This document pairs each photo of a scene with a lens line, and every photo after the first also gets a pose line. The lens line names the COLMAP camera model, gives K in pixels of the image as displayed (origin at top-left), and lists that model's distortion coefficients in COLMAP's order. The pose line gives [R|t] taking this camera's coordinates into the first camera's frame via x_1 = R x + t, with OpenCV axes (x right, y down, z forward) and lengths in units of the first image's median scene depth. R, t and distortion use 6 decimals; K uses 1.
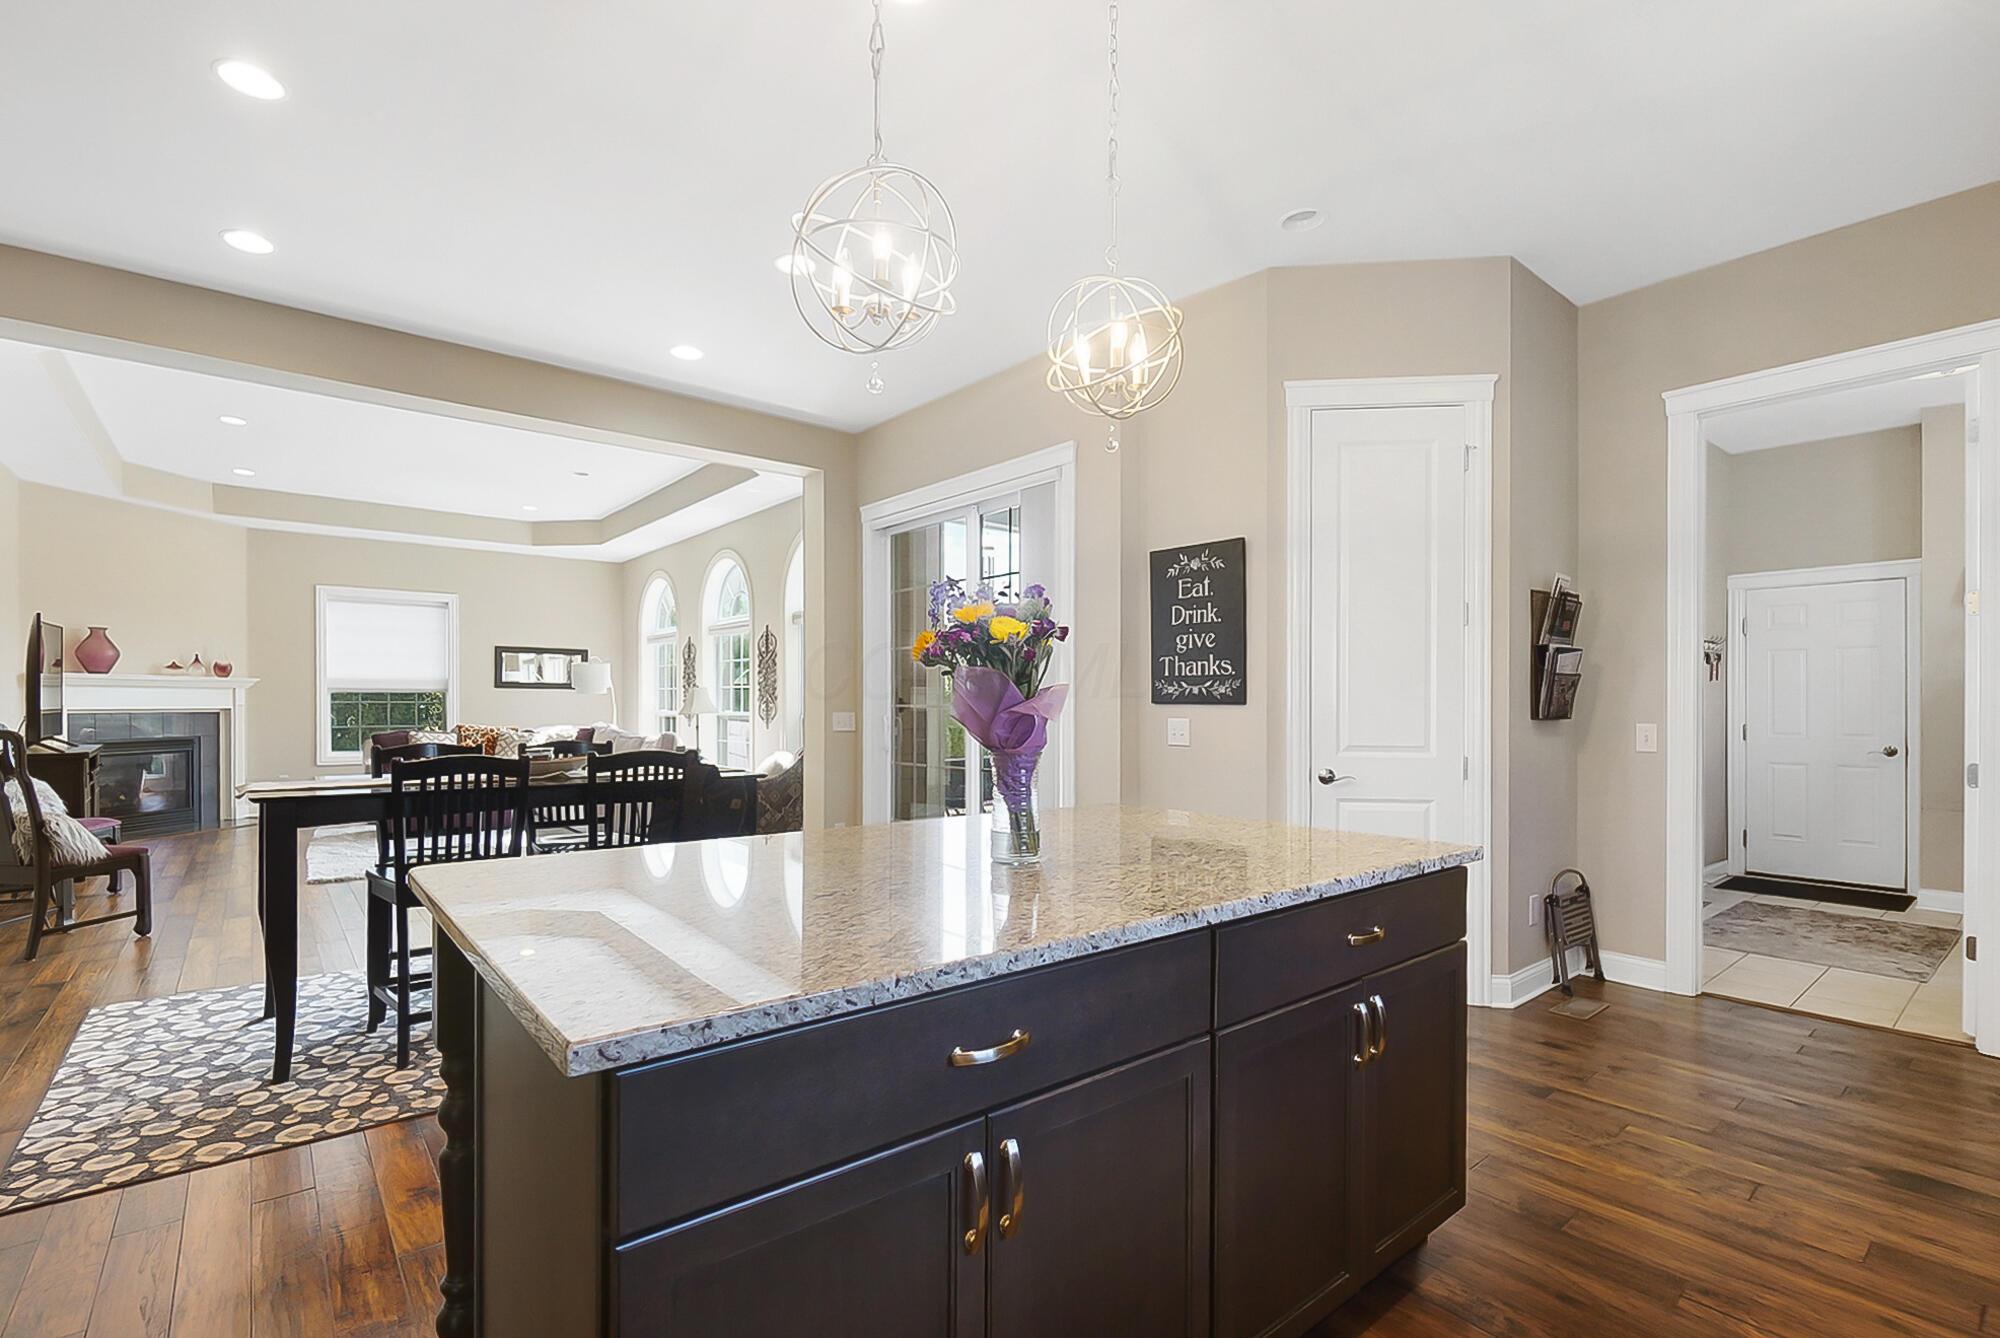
lens RADIAL K [[881.8, 0, 982.0], [0, 881.8, 724.0], [0, 0, 1]] dist [-0.000723, -0.002923]
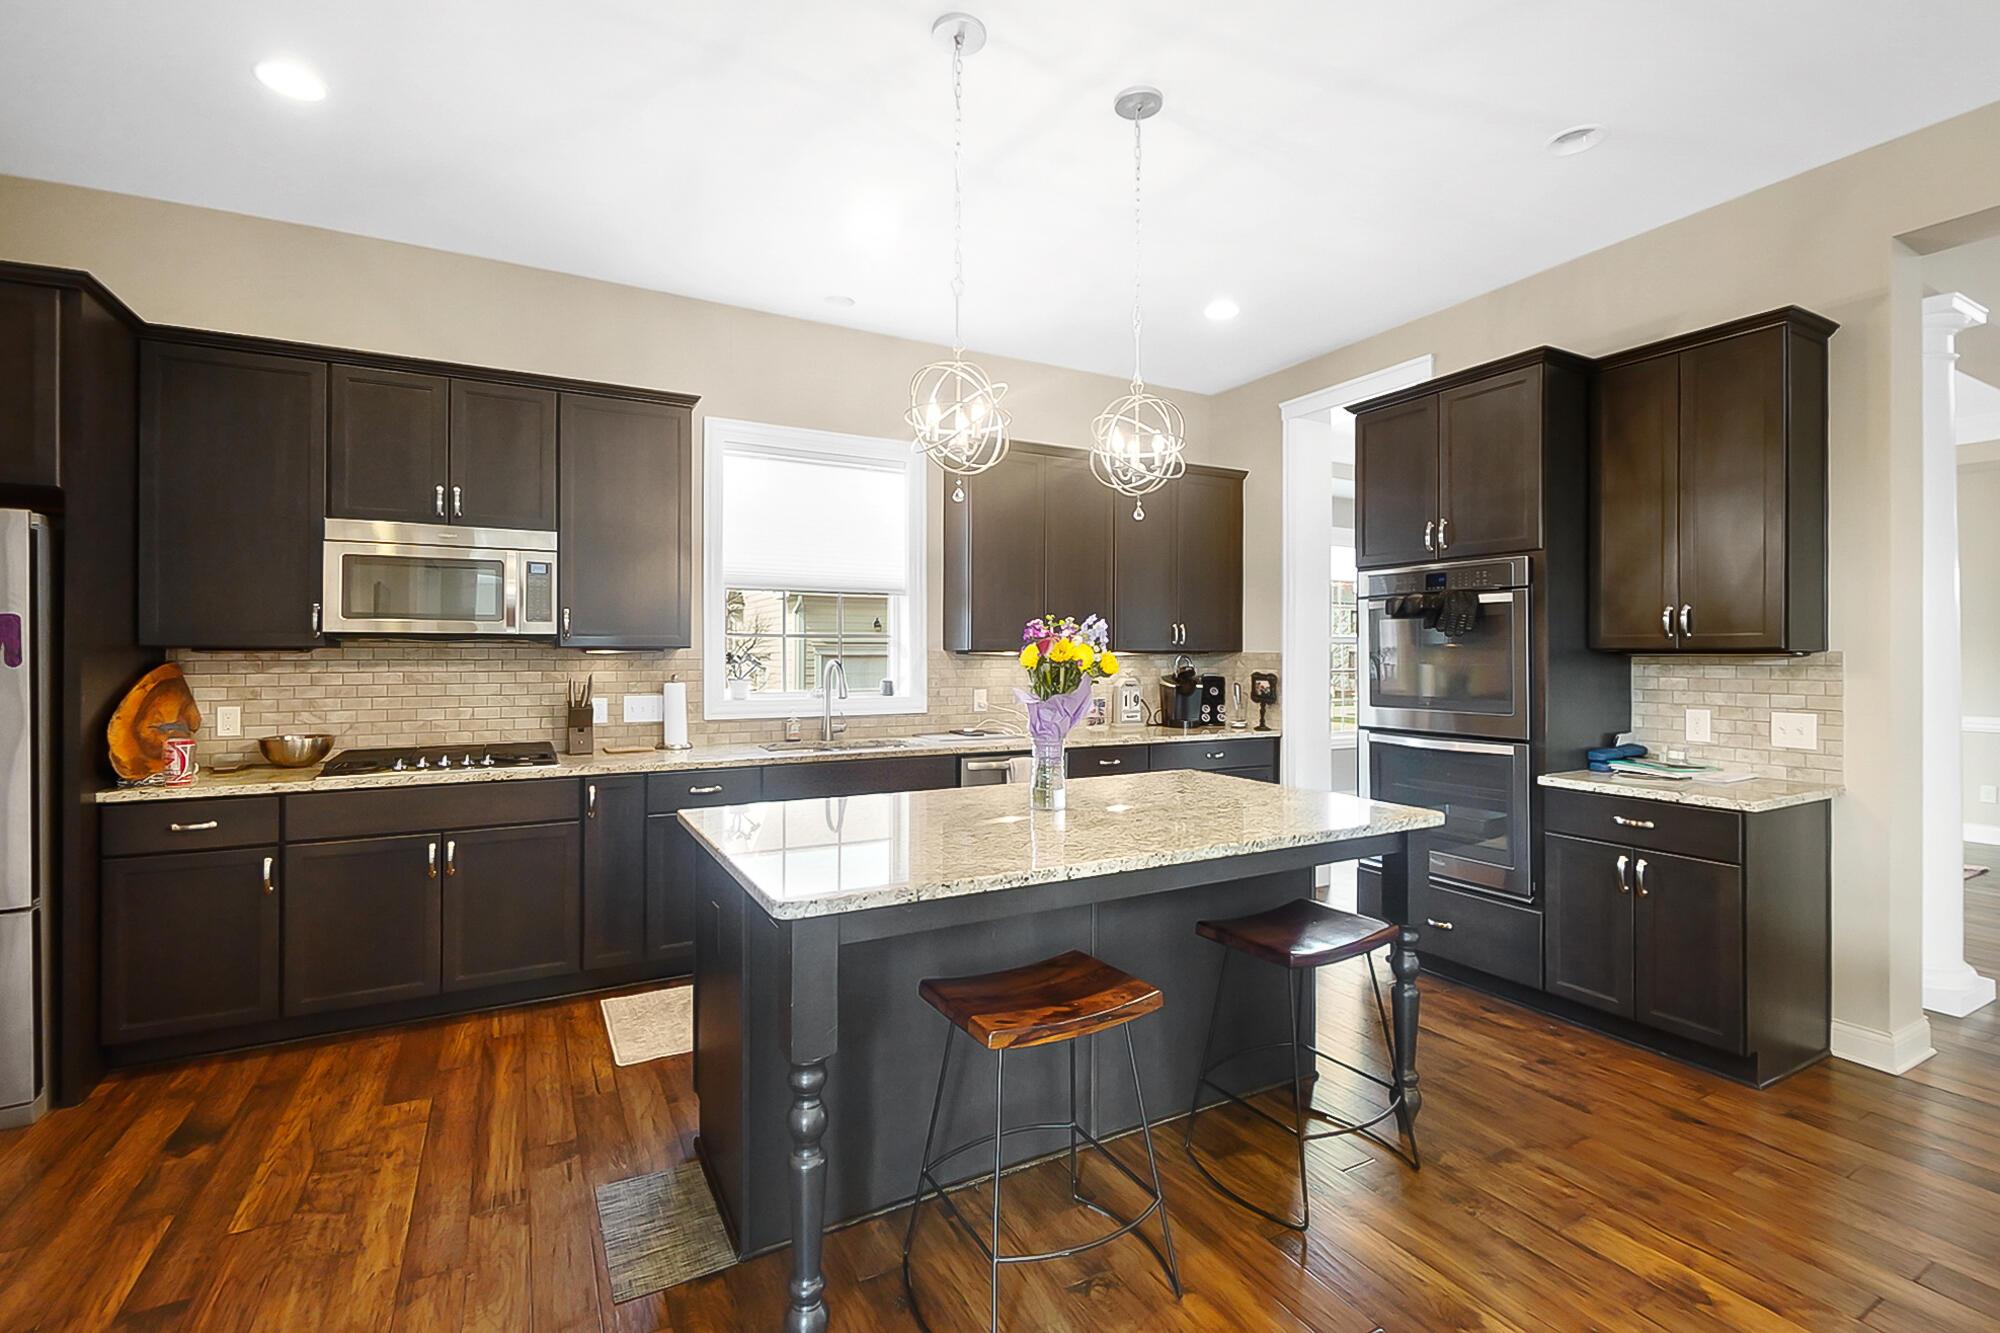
lens RADIAL K [[872.9, 0, 990.1], [0, 872.9, 646.3], [0, 0, 1]] dist [0.004617, -0.002773]
pose [[-0.981177, -0.004217, 0.193063, -0.062500], [-0.001810, 0.999918, 0.012645, -0.058200], [-0.193100, 0.012057, -0.981105, 1.047781]]
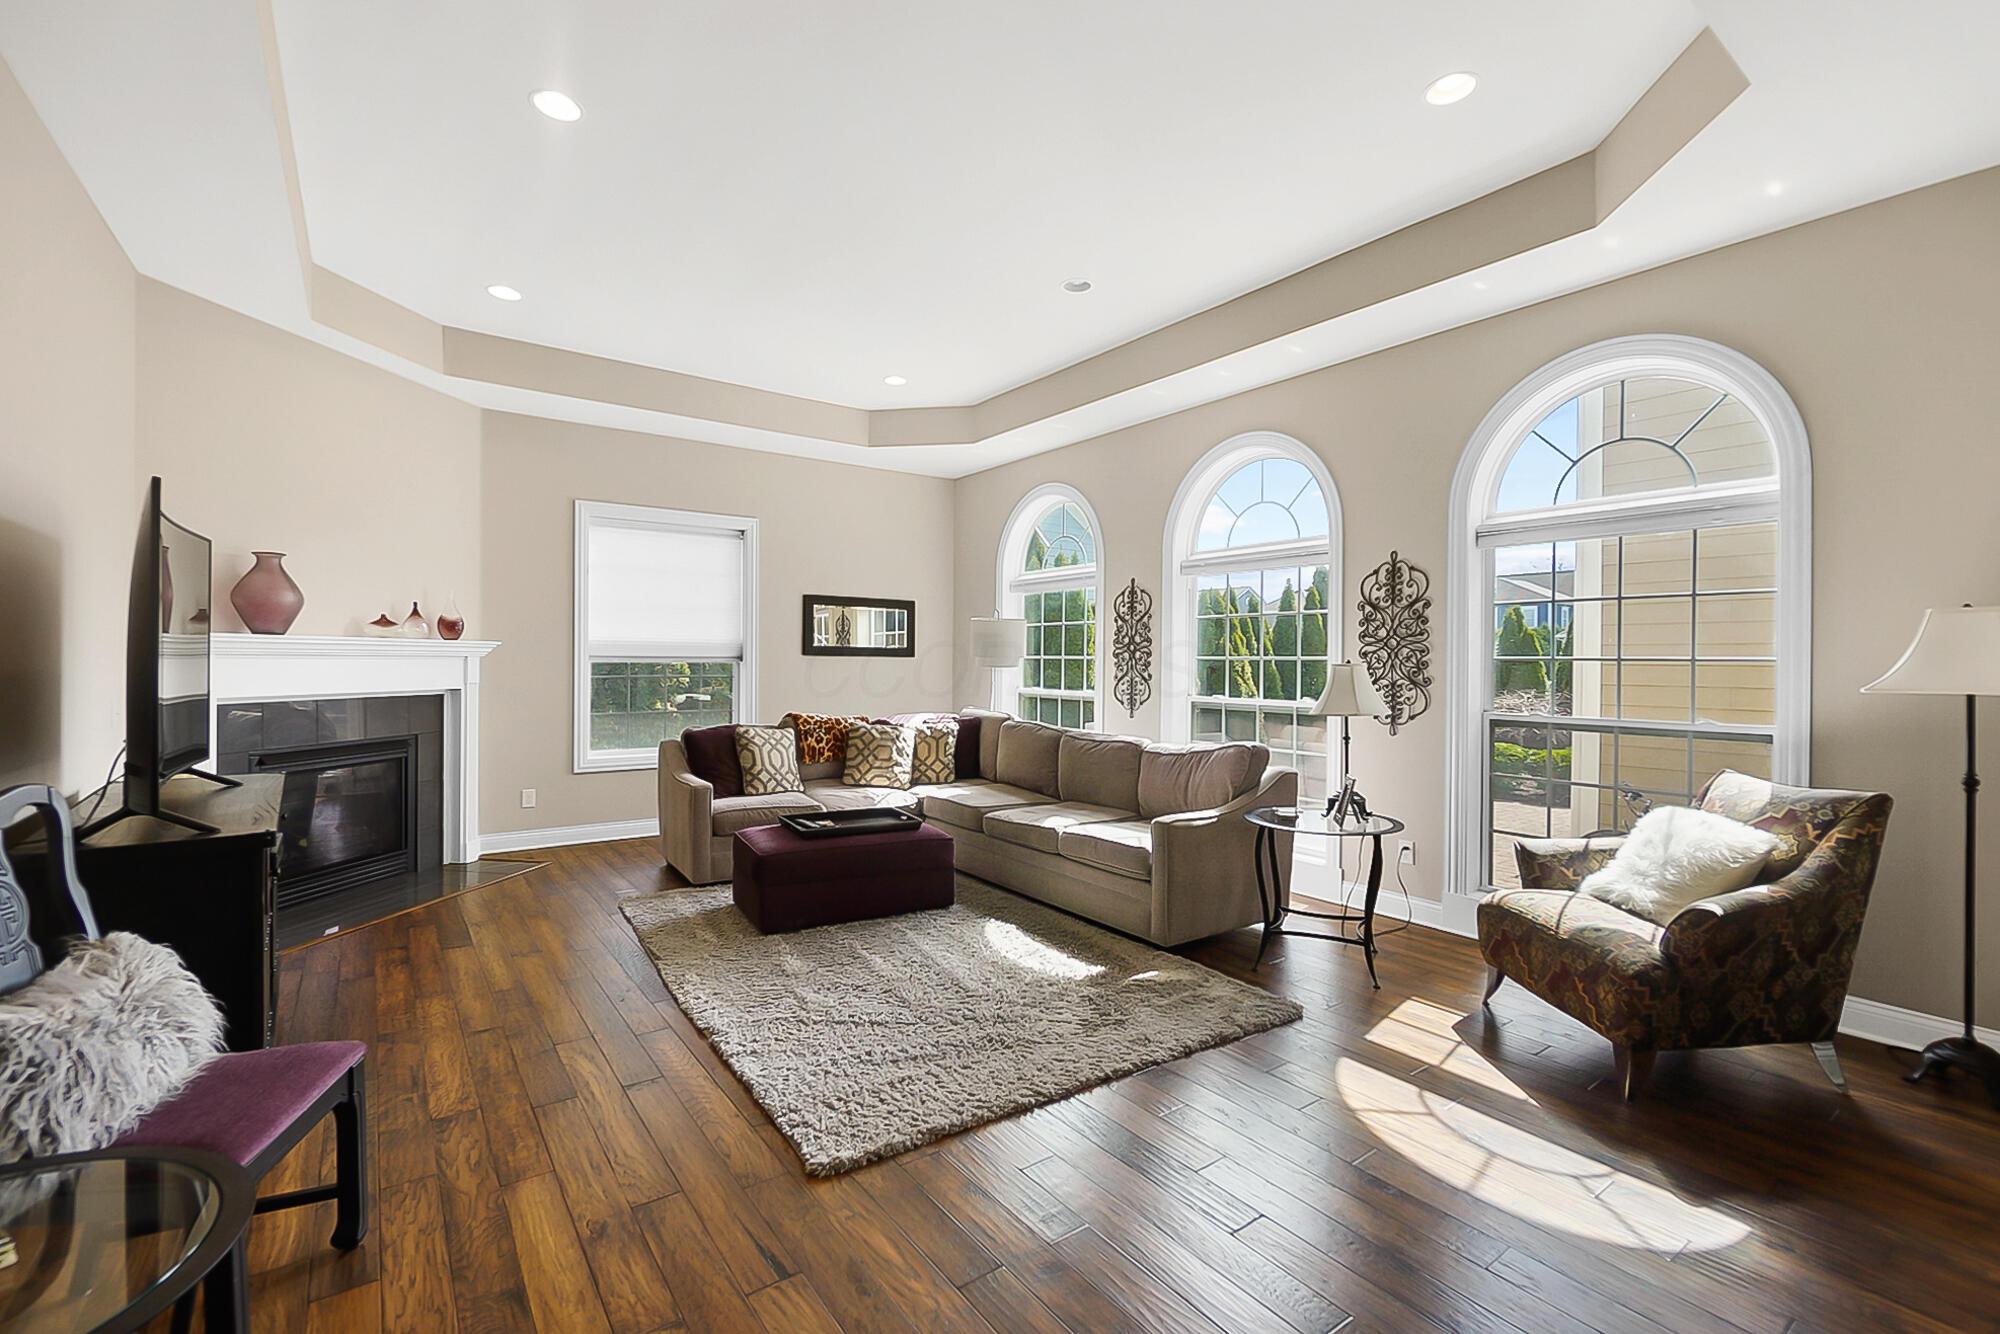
lens RADIAL K [[872.9, 0, 997.6], [0, 872.9, 655.7], [0, 0, 1]] dist [0.004617, -0.002773]
pose [[0.997910, 0.005295, -0.064402, -0.958840], [-0.007238, 0.999525, -0.029970, -0.056990], [0.064213, 0.030374, 0.997474, 0.897710]]
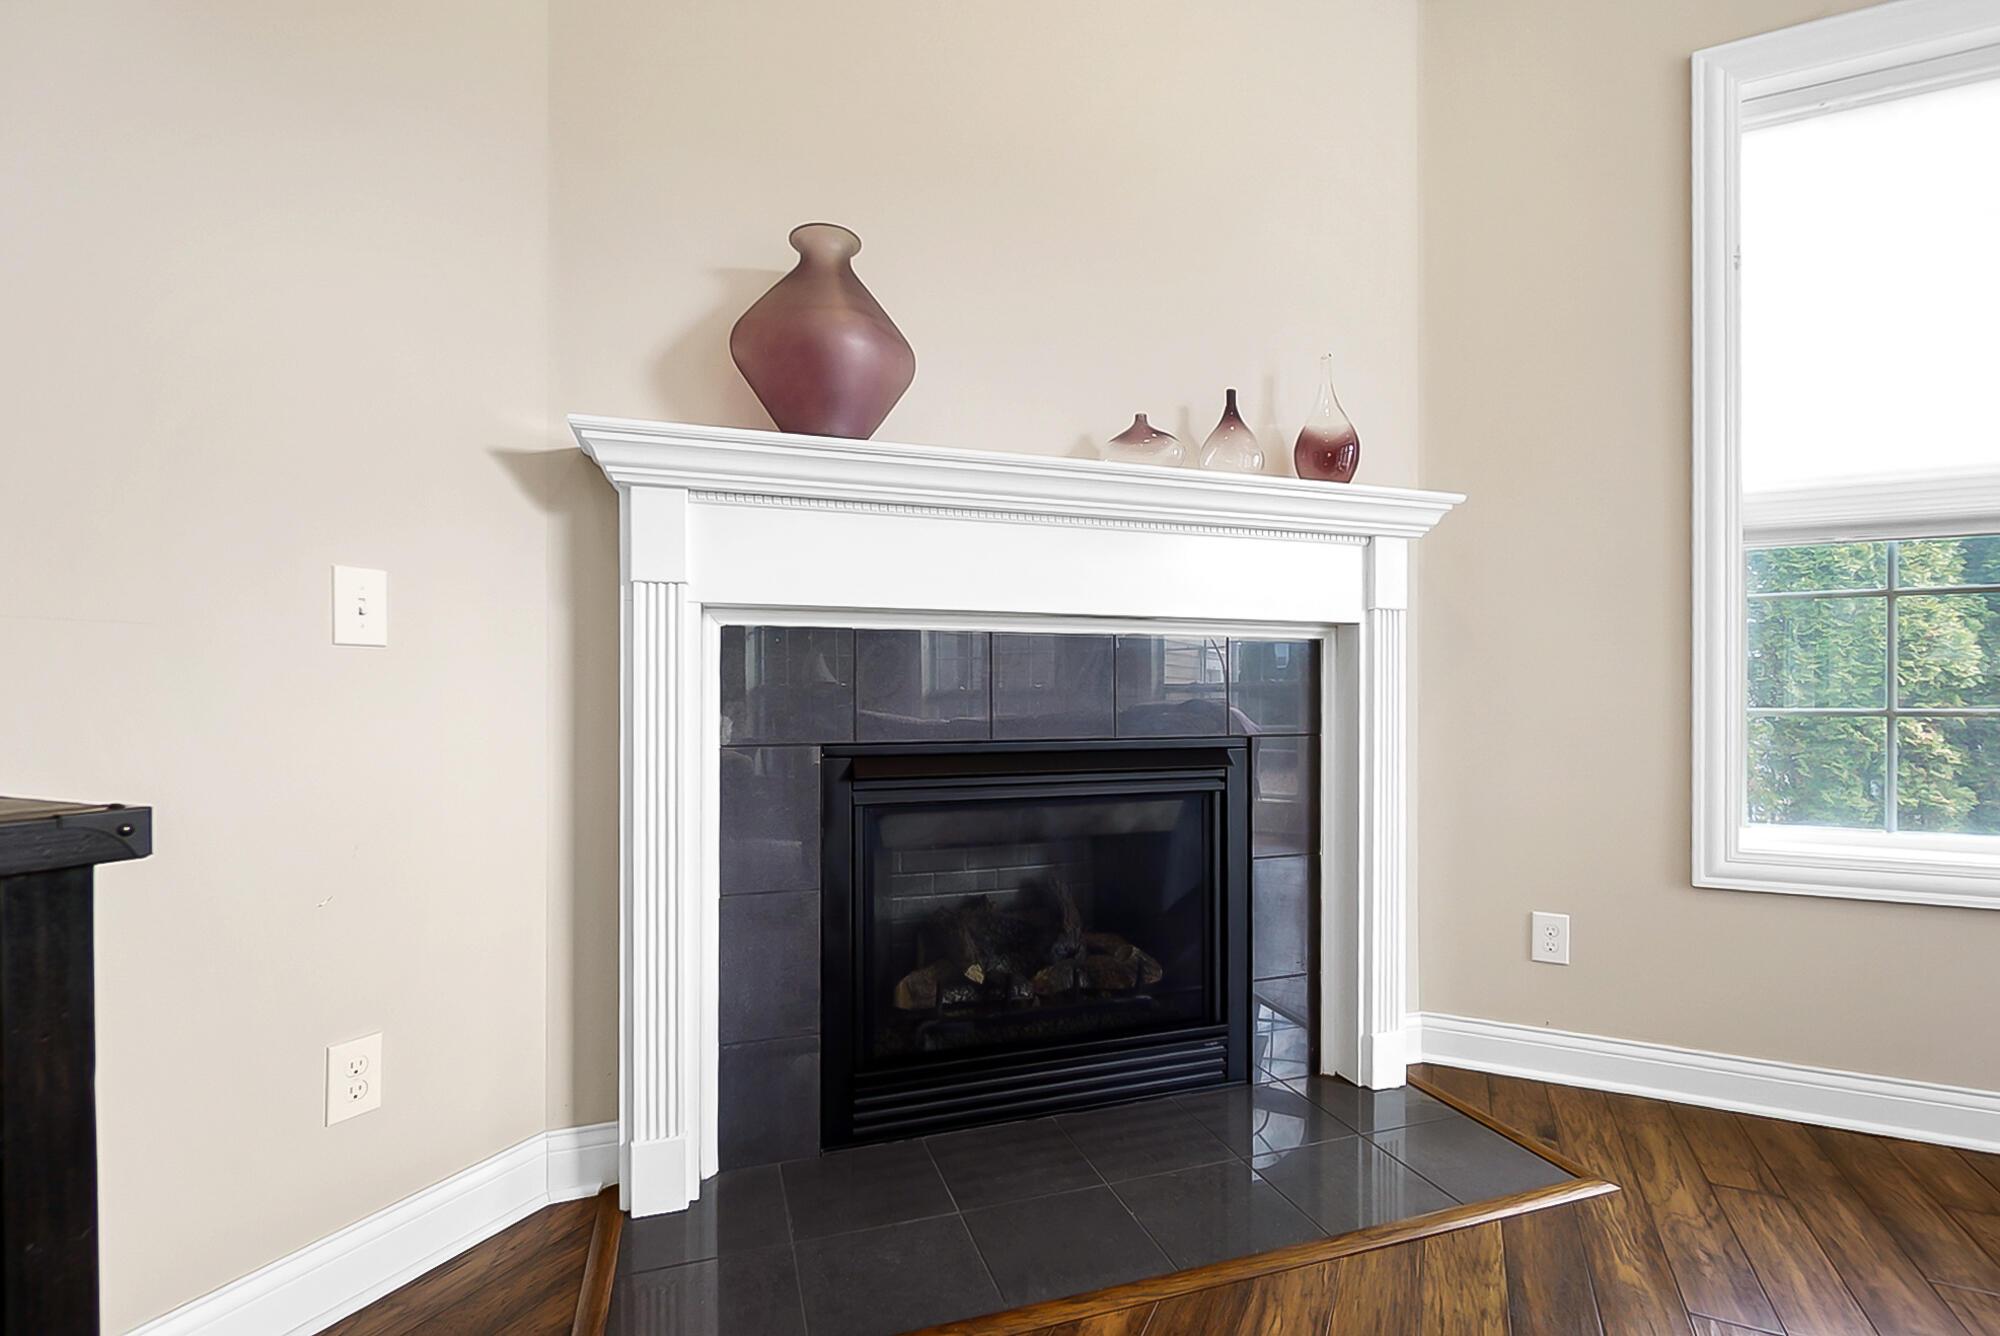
lens RADIAL K [[881.8, 0, 1001.8], [0, 881.8, 673.5], [0, 0, 1]] dist [-0.000723, -0.002923]
pose [[0.412137, 0.001089, -0.911121, -1.500600], [-0.023098, 0.999690, -0.009254, 0.000062], [0.910829, 0.024859, 0.412035, 1.811322]]
